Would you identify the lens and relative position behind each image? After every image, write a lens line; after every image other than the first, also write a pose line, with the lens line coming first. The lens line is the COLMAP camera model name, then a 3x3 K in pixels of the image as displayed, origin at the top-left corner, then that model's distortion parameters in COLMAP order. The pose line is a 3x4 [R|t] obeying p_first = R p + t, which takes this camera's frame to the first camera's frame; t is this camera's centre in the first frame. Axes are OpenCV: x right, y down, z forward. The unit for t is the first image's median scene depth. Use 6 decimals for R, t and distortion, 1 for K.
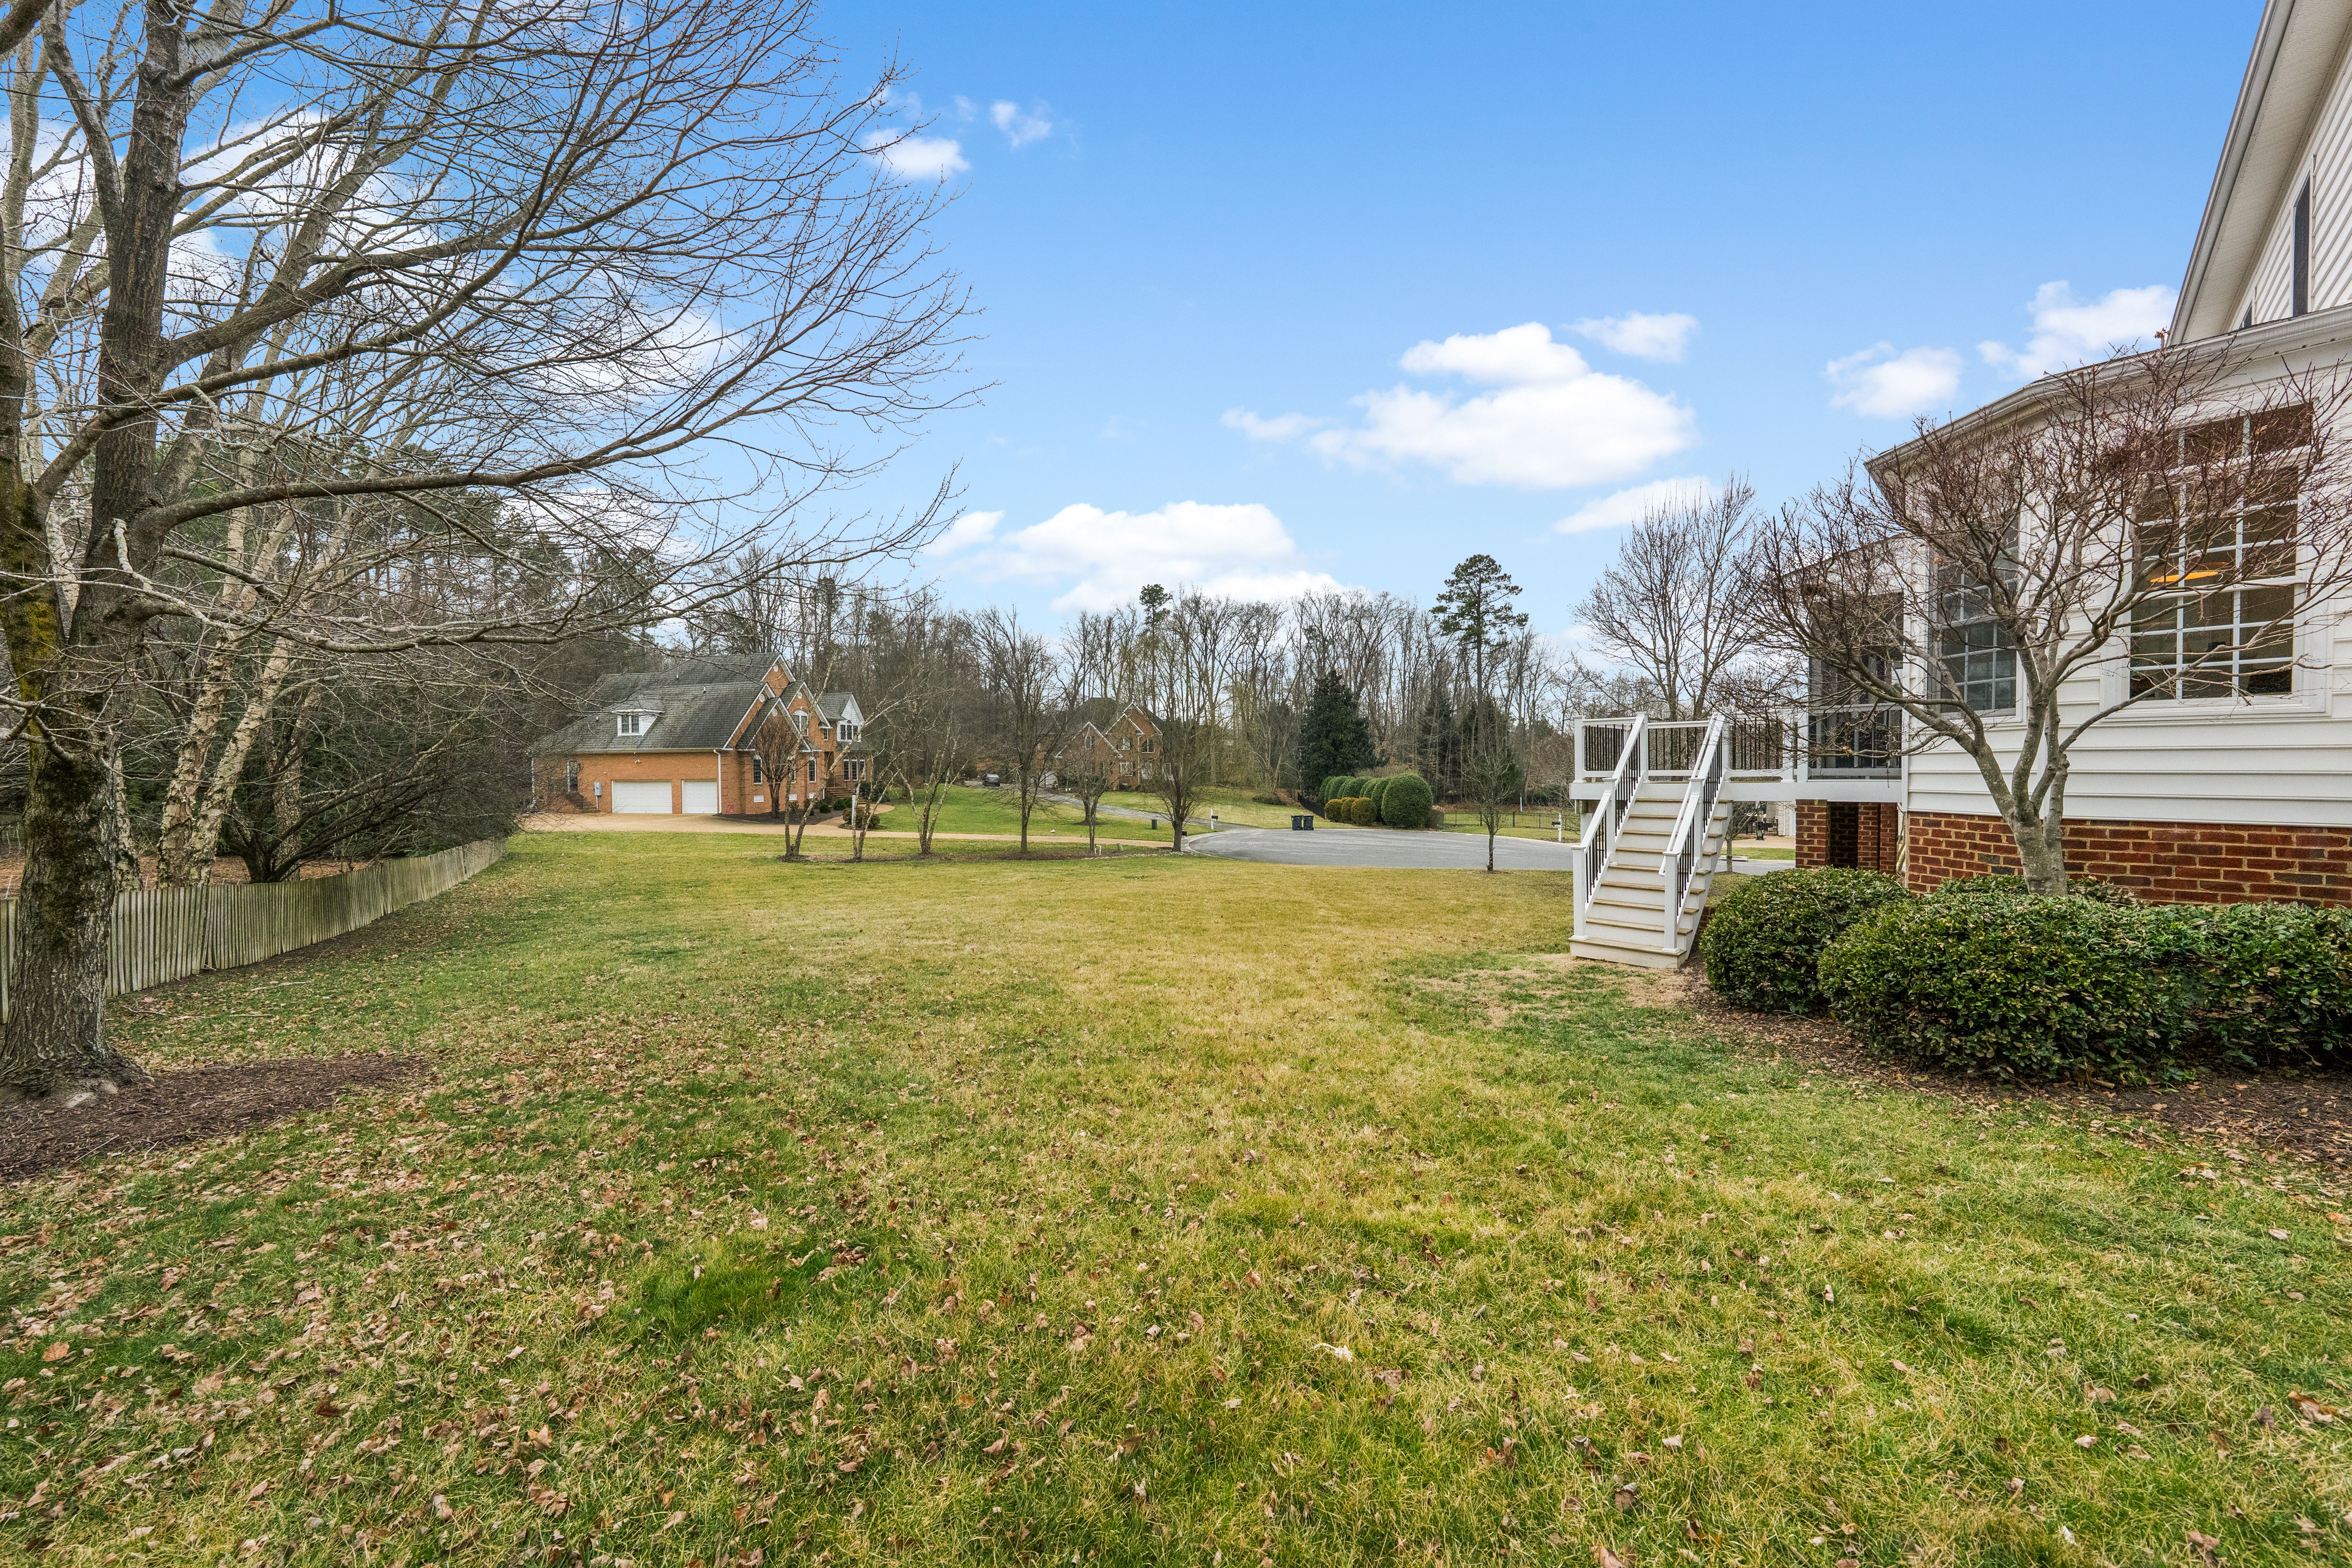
lens RADIAL K [[817.7, 0, 1160.8], [0, 817.7, 786.2], [0, 0, 1]] dist [0.014029, 0.000863]
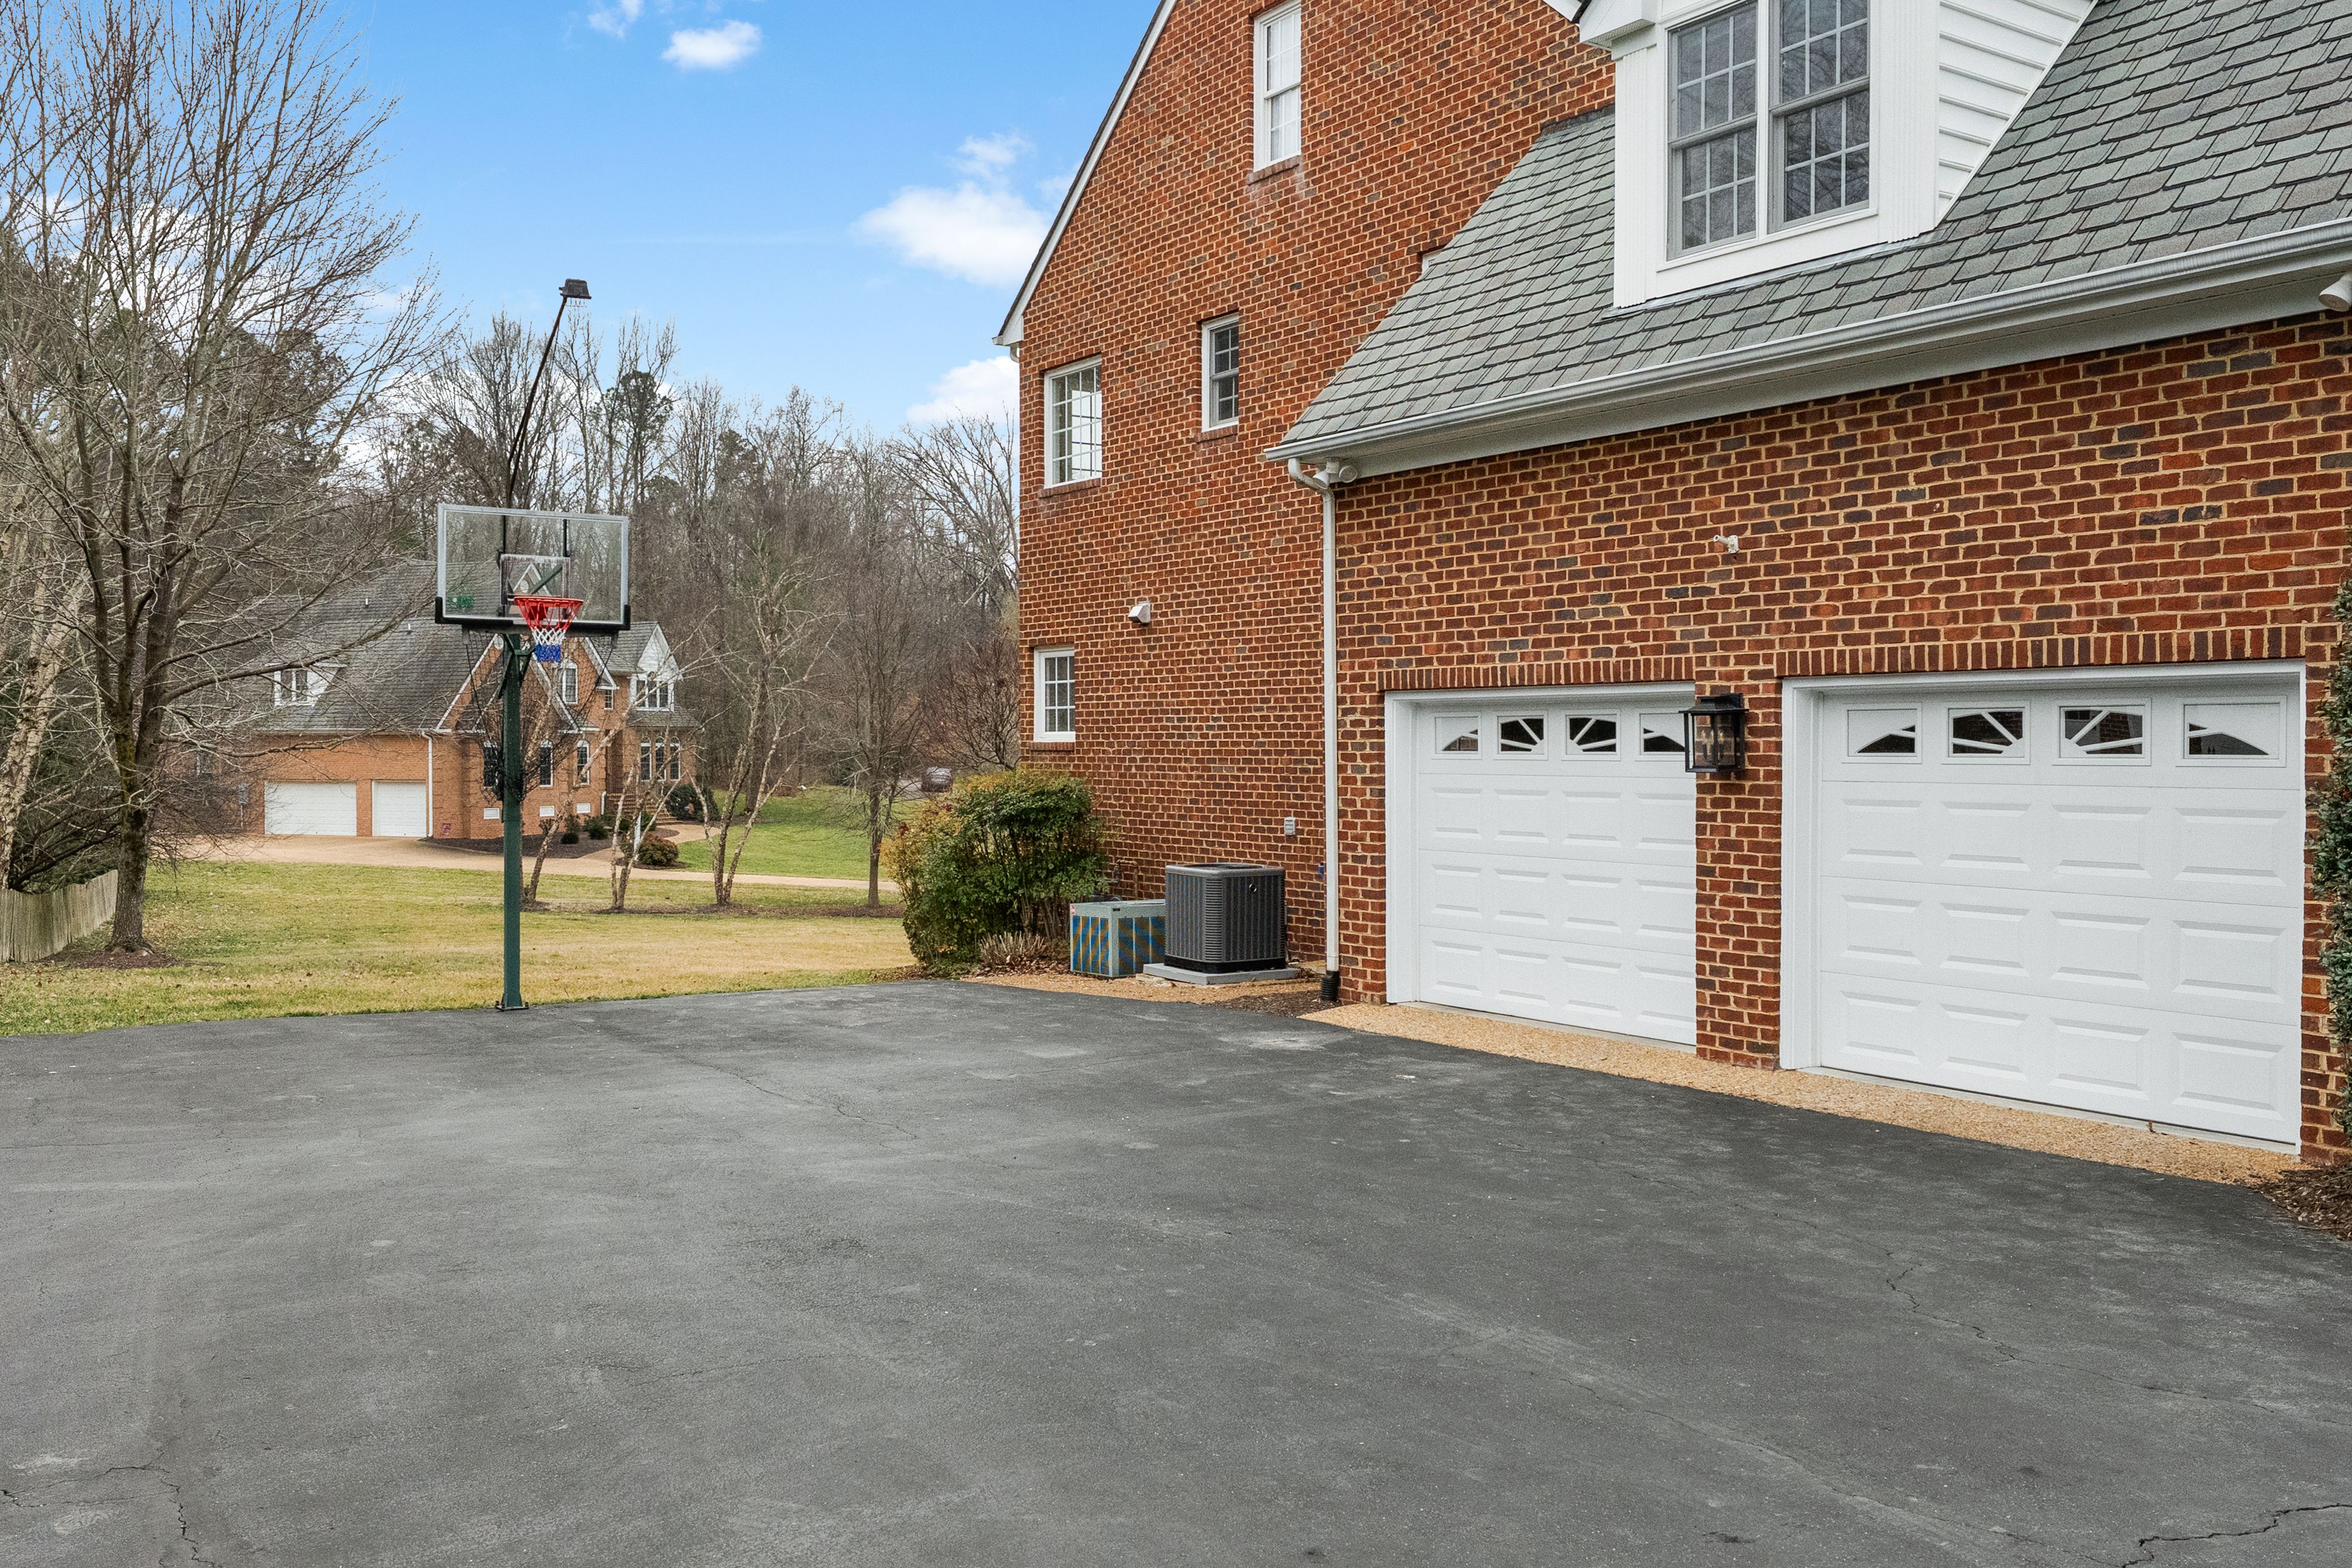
lens RADIAL K [[2018.6, 0, 1182.1], [0, 2018.6, 776.0], [0, 0, 1]] dist [0.013604, 0.002503]
pose [[0.990032, 0.013479, -0.140196, 0.242109], [-0.013982, 0.999899, -0.002601, -0.017398], [0.140147, 0.004535, 0.990120, -0.438663]]
